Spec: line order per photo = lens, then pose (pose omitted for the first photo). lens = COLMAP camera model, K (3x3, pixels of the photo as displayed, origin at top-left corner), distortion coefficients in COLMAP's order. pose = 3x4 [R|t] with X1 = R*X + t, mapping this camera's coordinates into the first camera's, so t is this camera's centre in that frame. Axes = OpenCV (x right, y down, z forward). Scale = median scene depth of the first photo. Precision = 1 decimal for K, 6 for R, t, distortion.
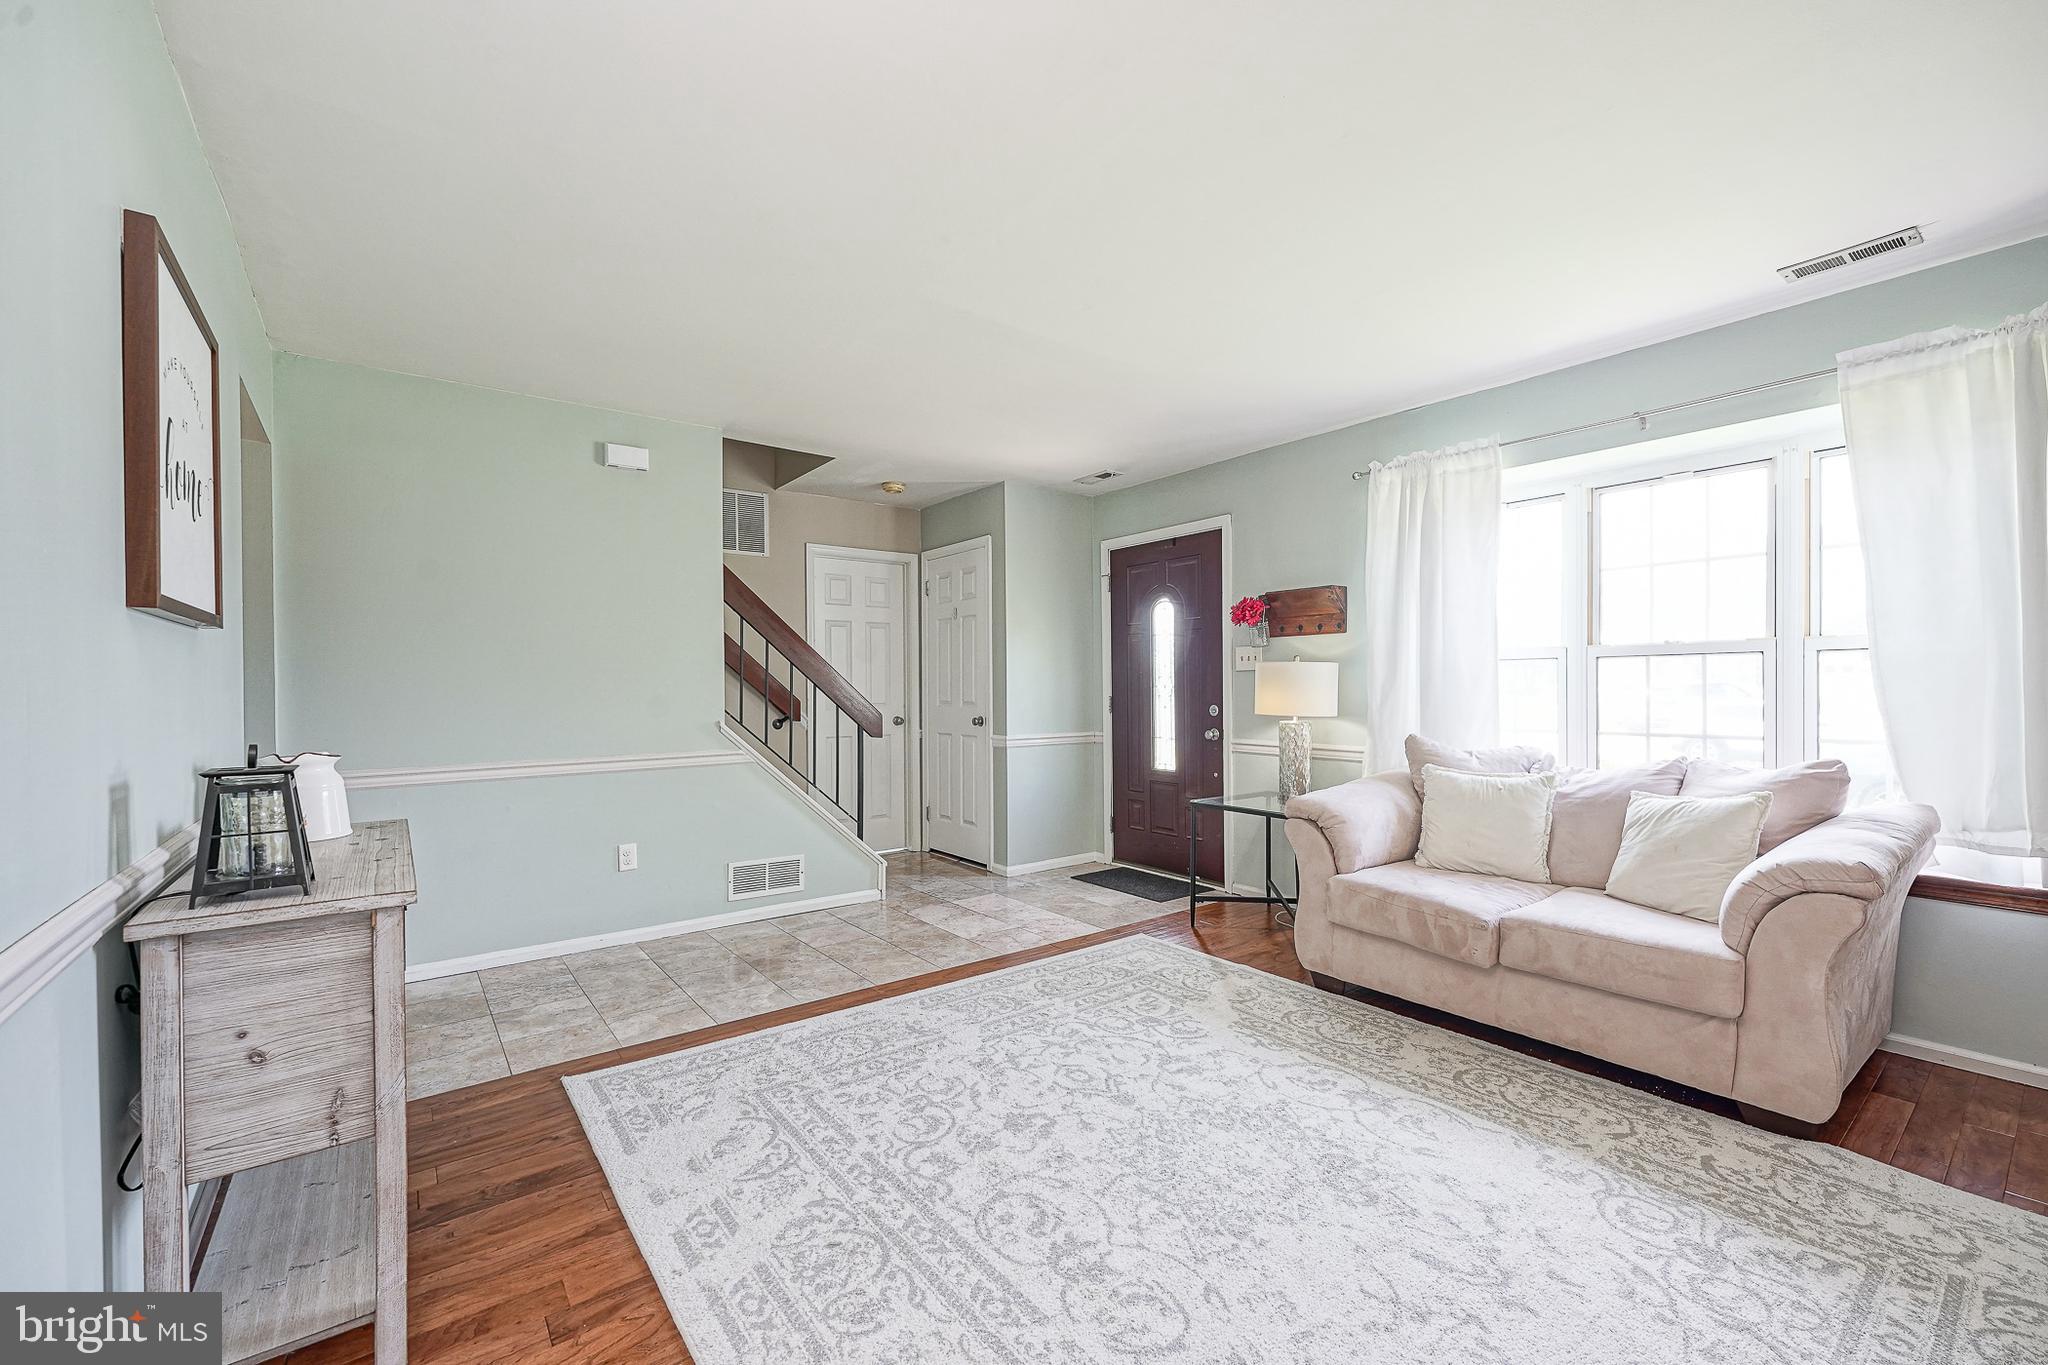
lens RADIAL K [[812.9, 0, 1018.6], [0, 812.9, 687.3], [0, 0, 1]] dist [-0.001389, -0.000028]
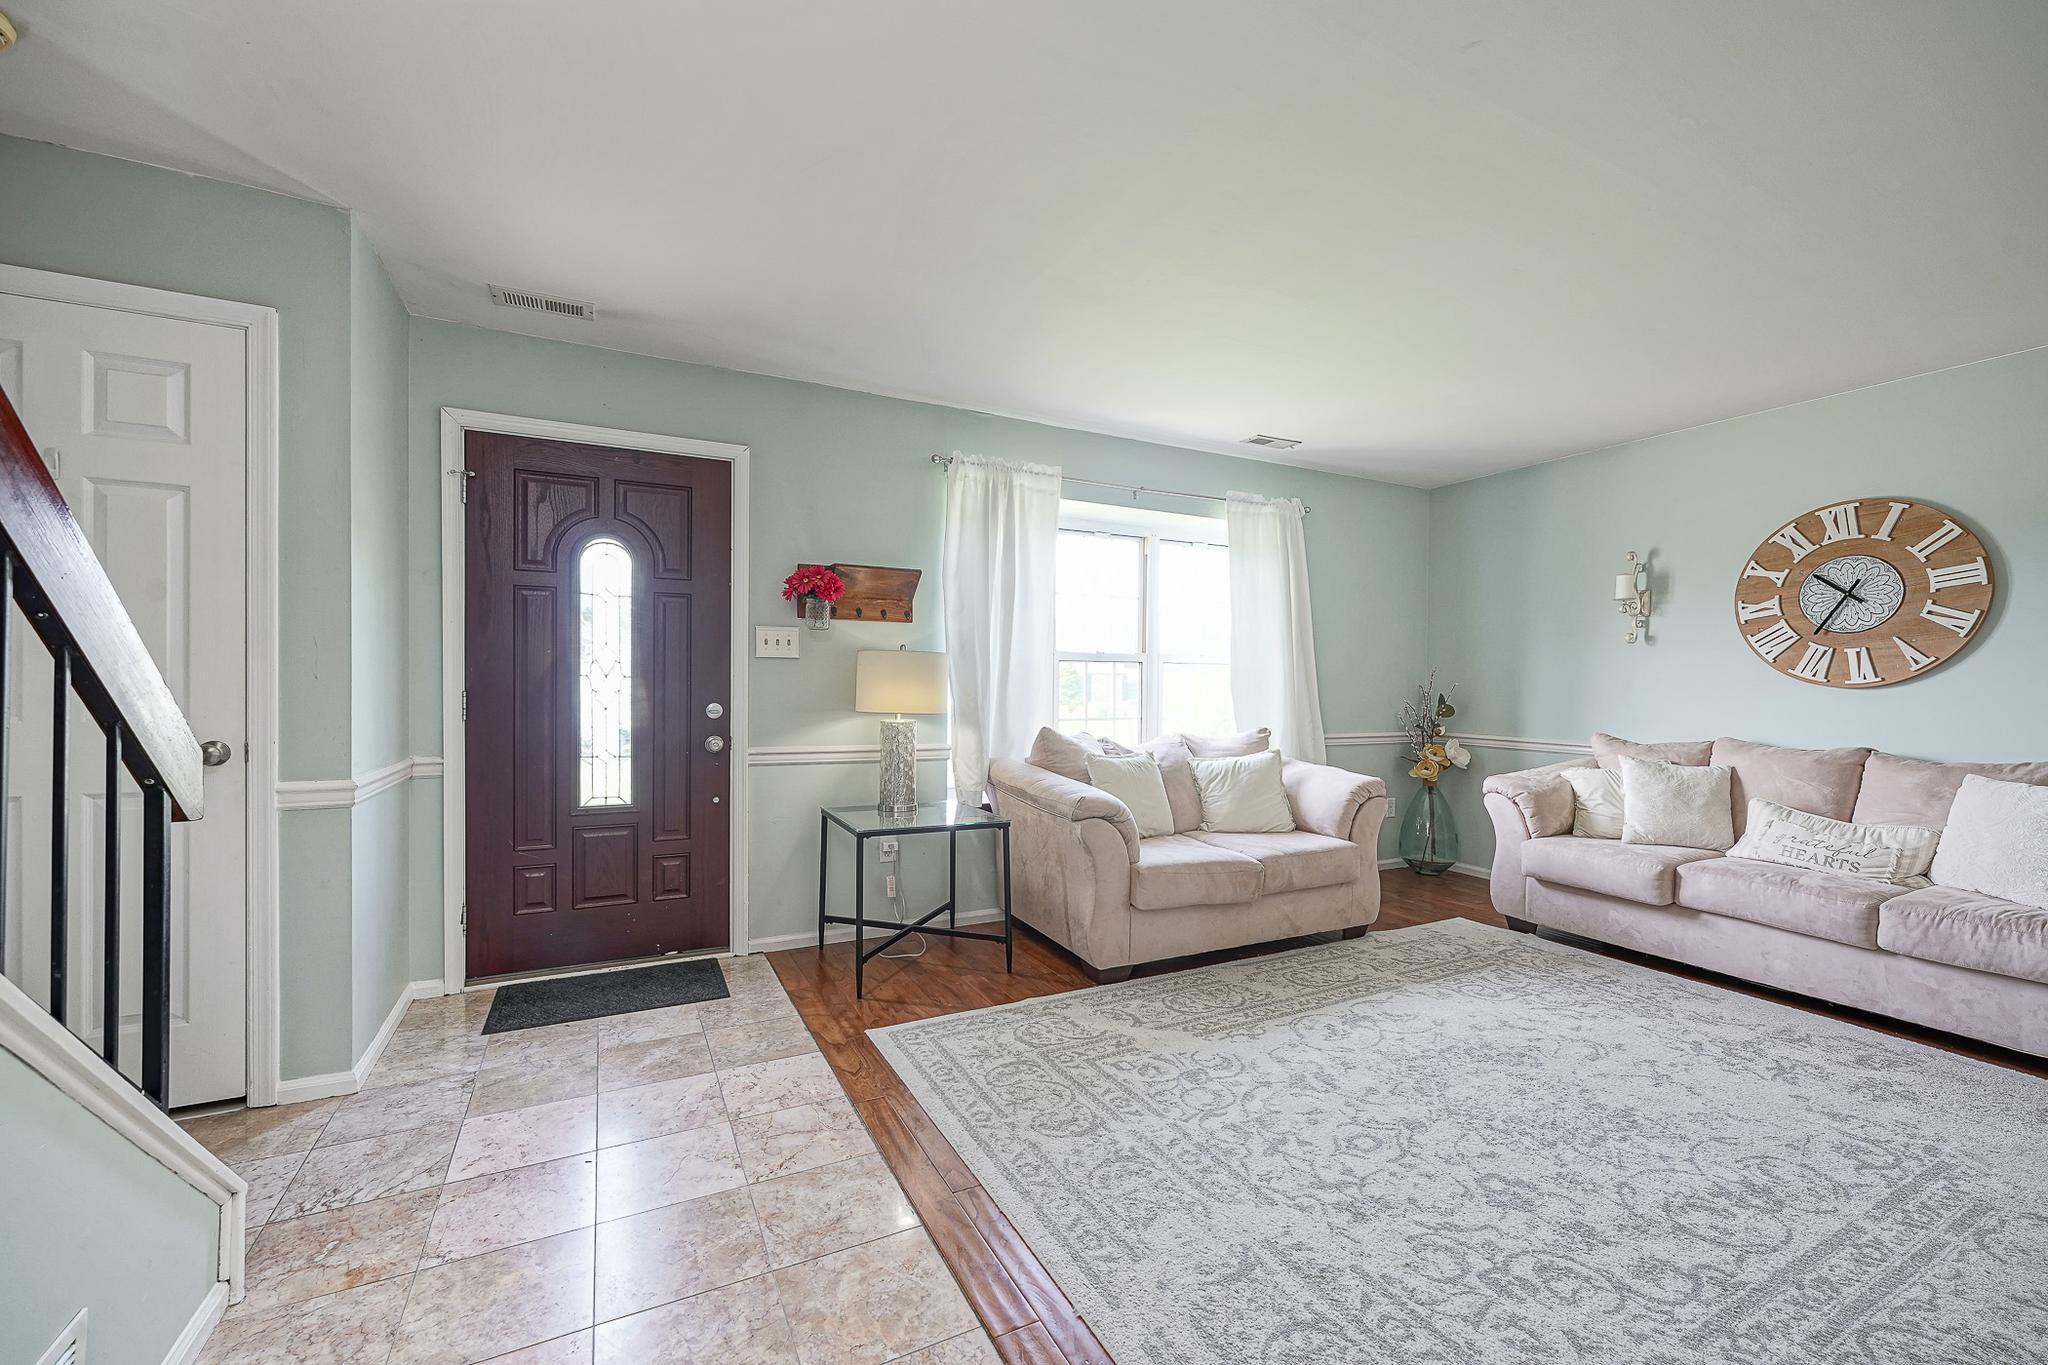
lens RADIAL K [[812.9, 0, 1018.6], [0, 812.9, 687.3], [0, 0, 1]] dist [-0.001389, -0.000028]
pose [[0.197924, 0.003811, 0.980210, -0.656592], [-0.011306, 0.999935, -0.001604, 0.009273], [-0.980152, -0.010764, 0.197954, 0.948902]]
